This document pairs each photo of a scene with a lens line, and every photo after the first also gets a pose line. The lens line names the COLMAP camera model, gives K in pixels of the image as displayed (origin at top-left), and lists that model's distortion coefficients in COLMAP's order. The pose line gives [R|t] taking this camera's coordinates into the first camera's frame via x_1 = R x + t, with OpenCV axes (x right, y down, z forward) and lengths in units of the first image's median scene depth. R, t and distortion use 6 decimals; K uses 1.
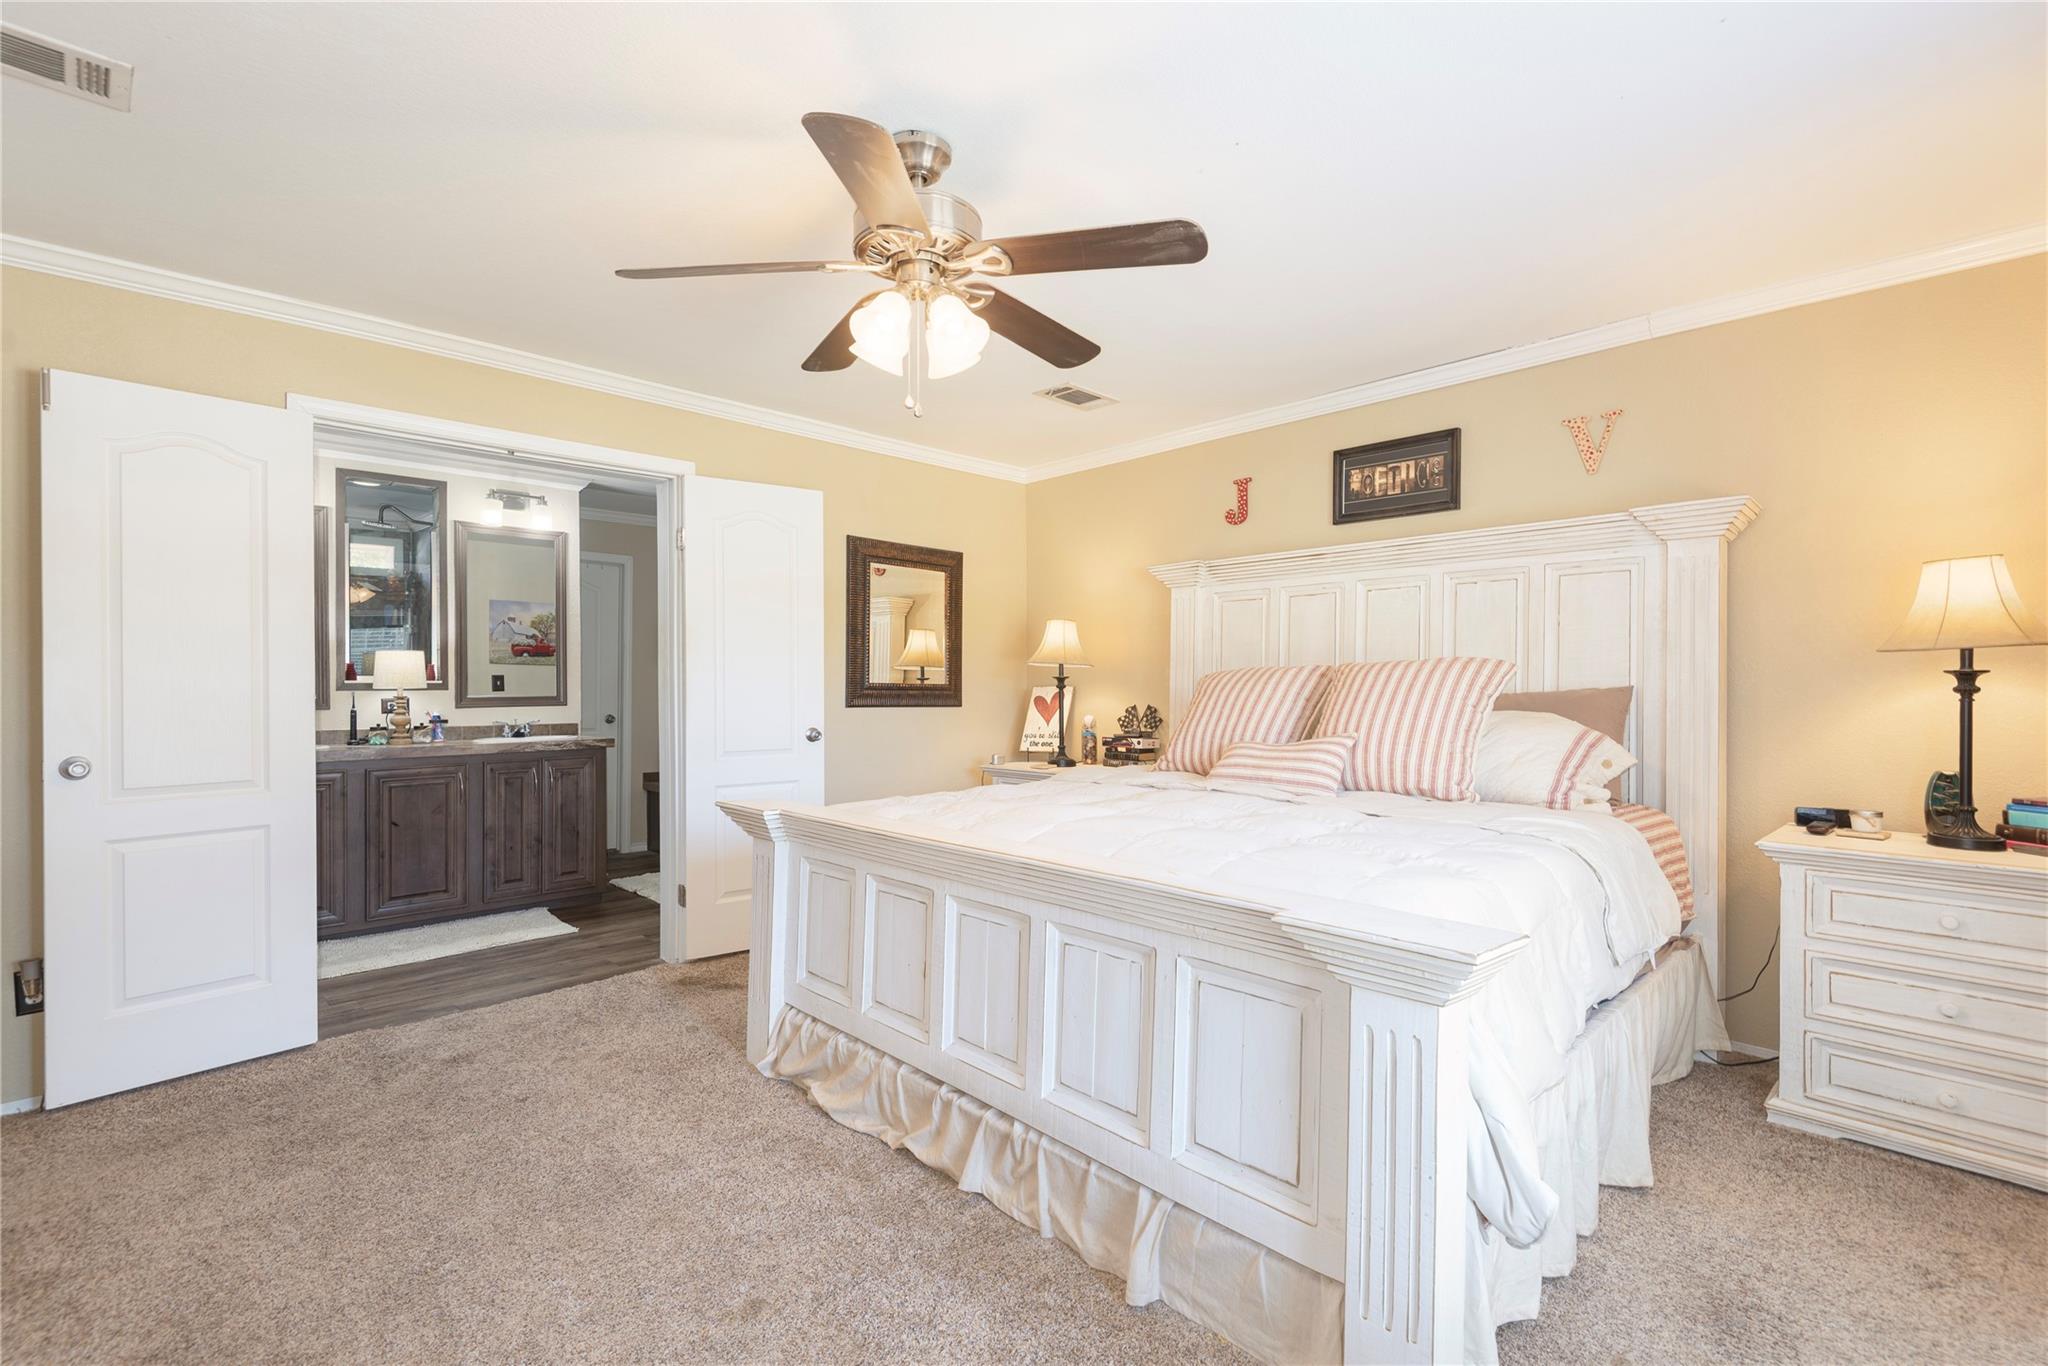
lens RADIAL K [[920.9, 0, 1020.6], [0, 920.9, 680.0], [0, 0, 1]] dist [0.039187, -0.025466]
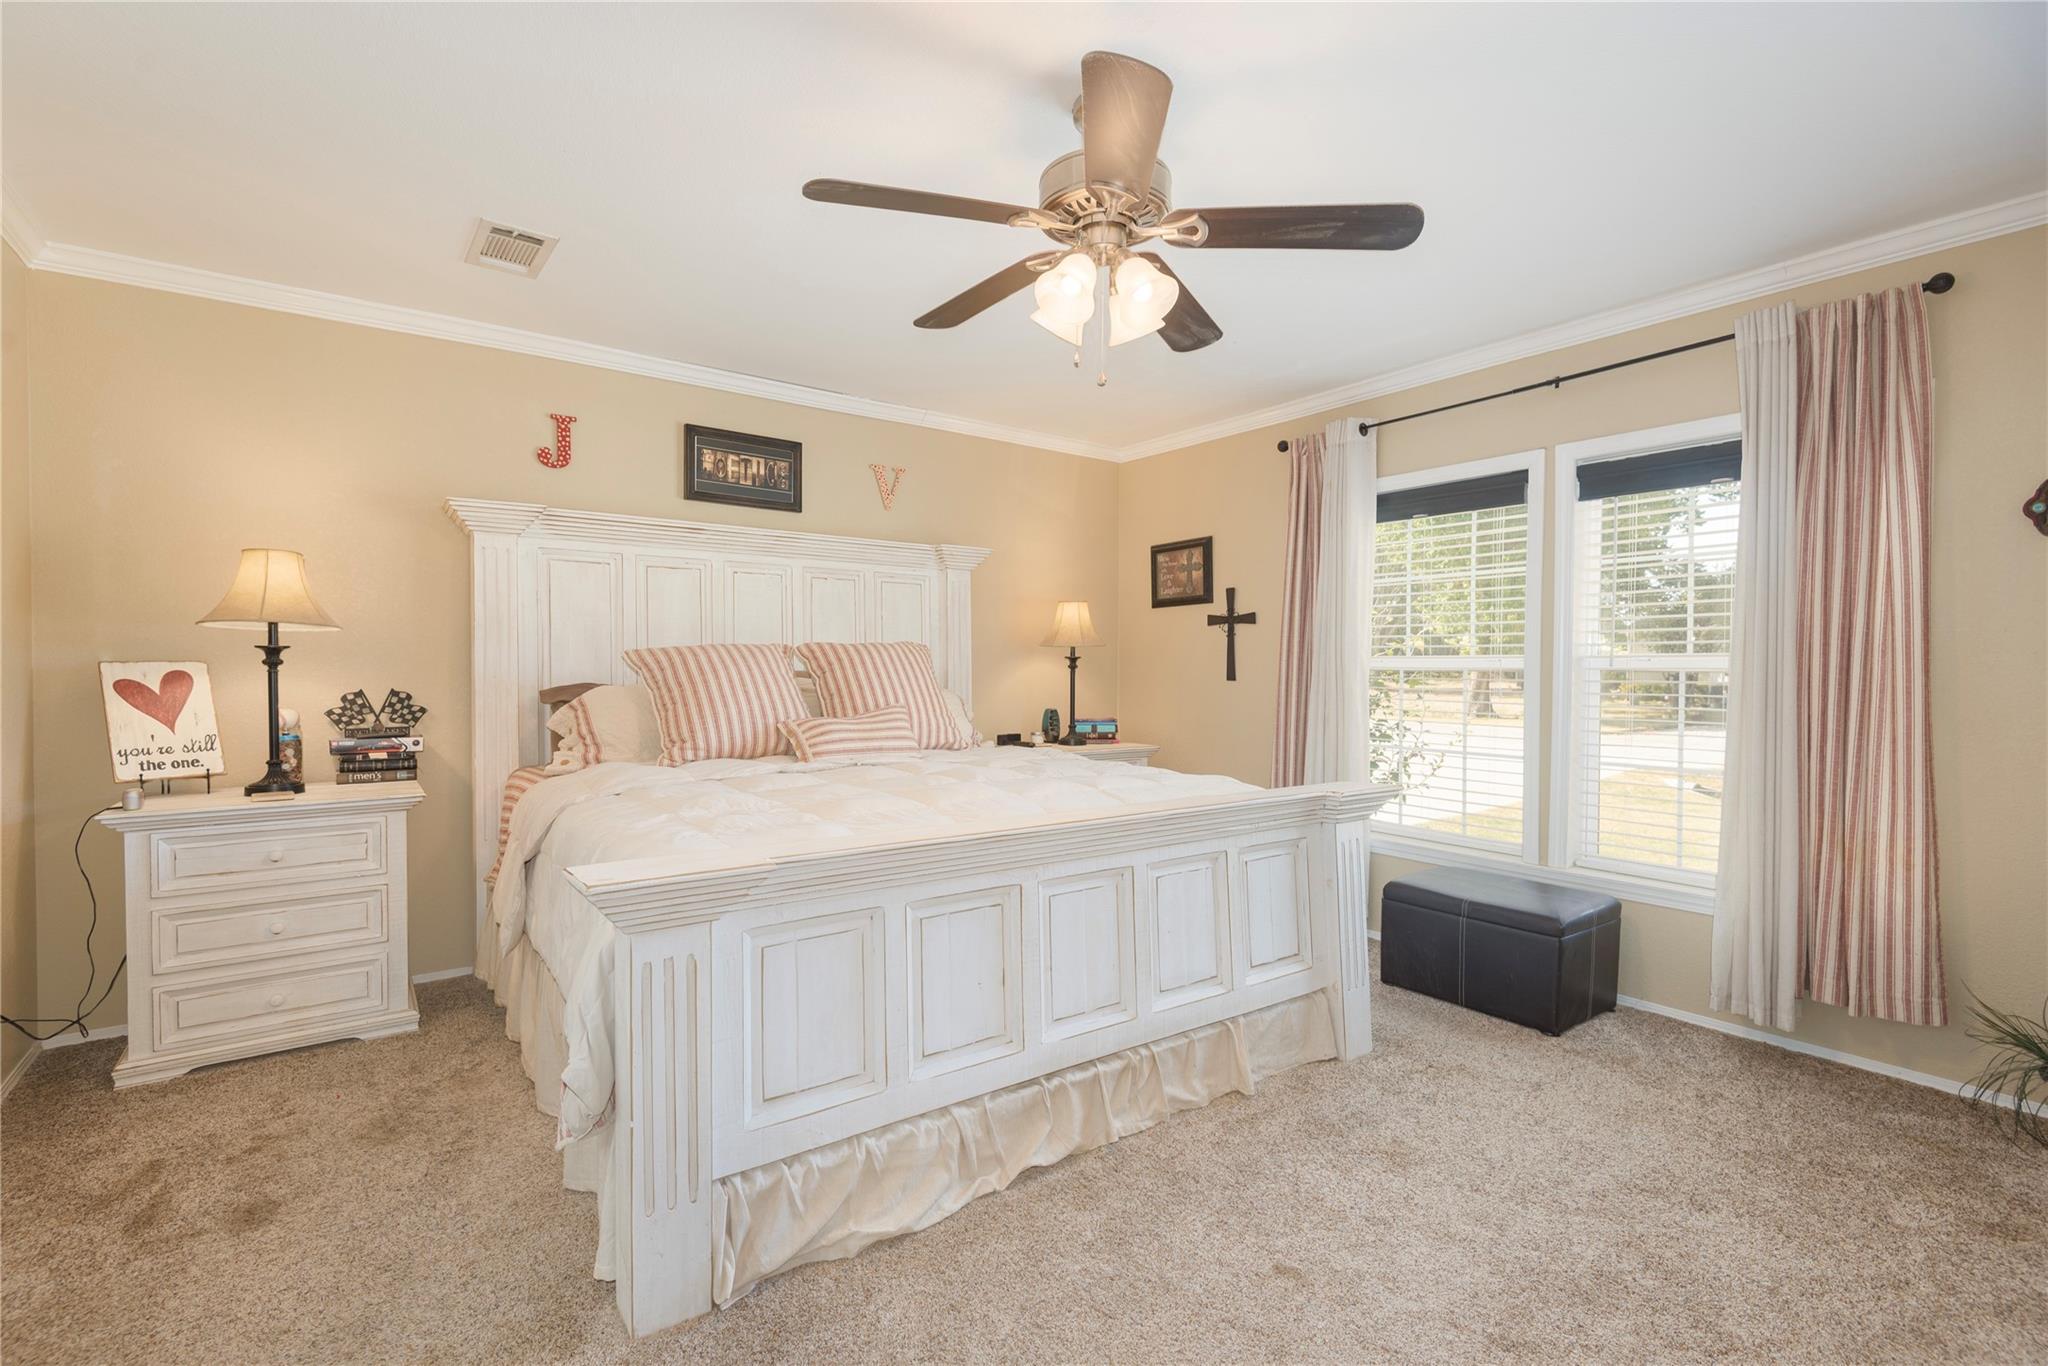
lens RADIAL K [[920.9, 0, 1020.6], [0, 920.9, 680.0], [0, 0, 1]] dist [0.039187, -0.025466]
pose [[0.136013, -0.011493, 0.990640, -0.621499], [-0.007550, 0.999892, 0.012637, 0.009327], [-0.990678, -0.009198, 0.135911, 0.543968]]
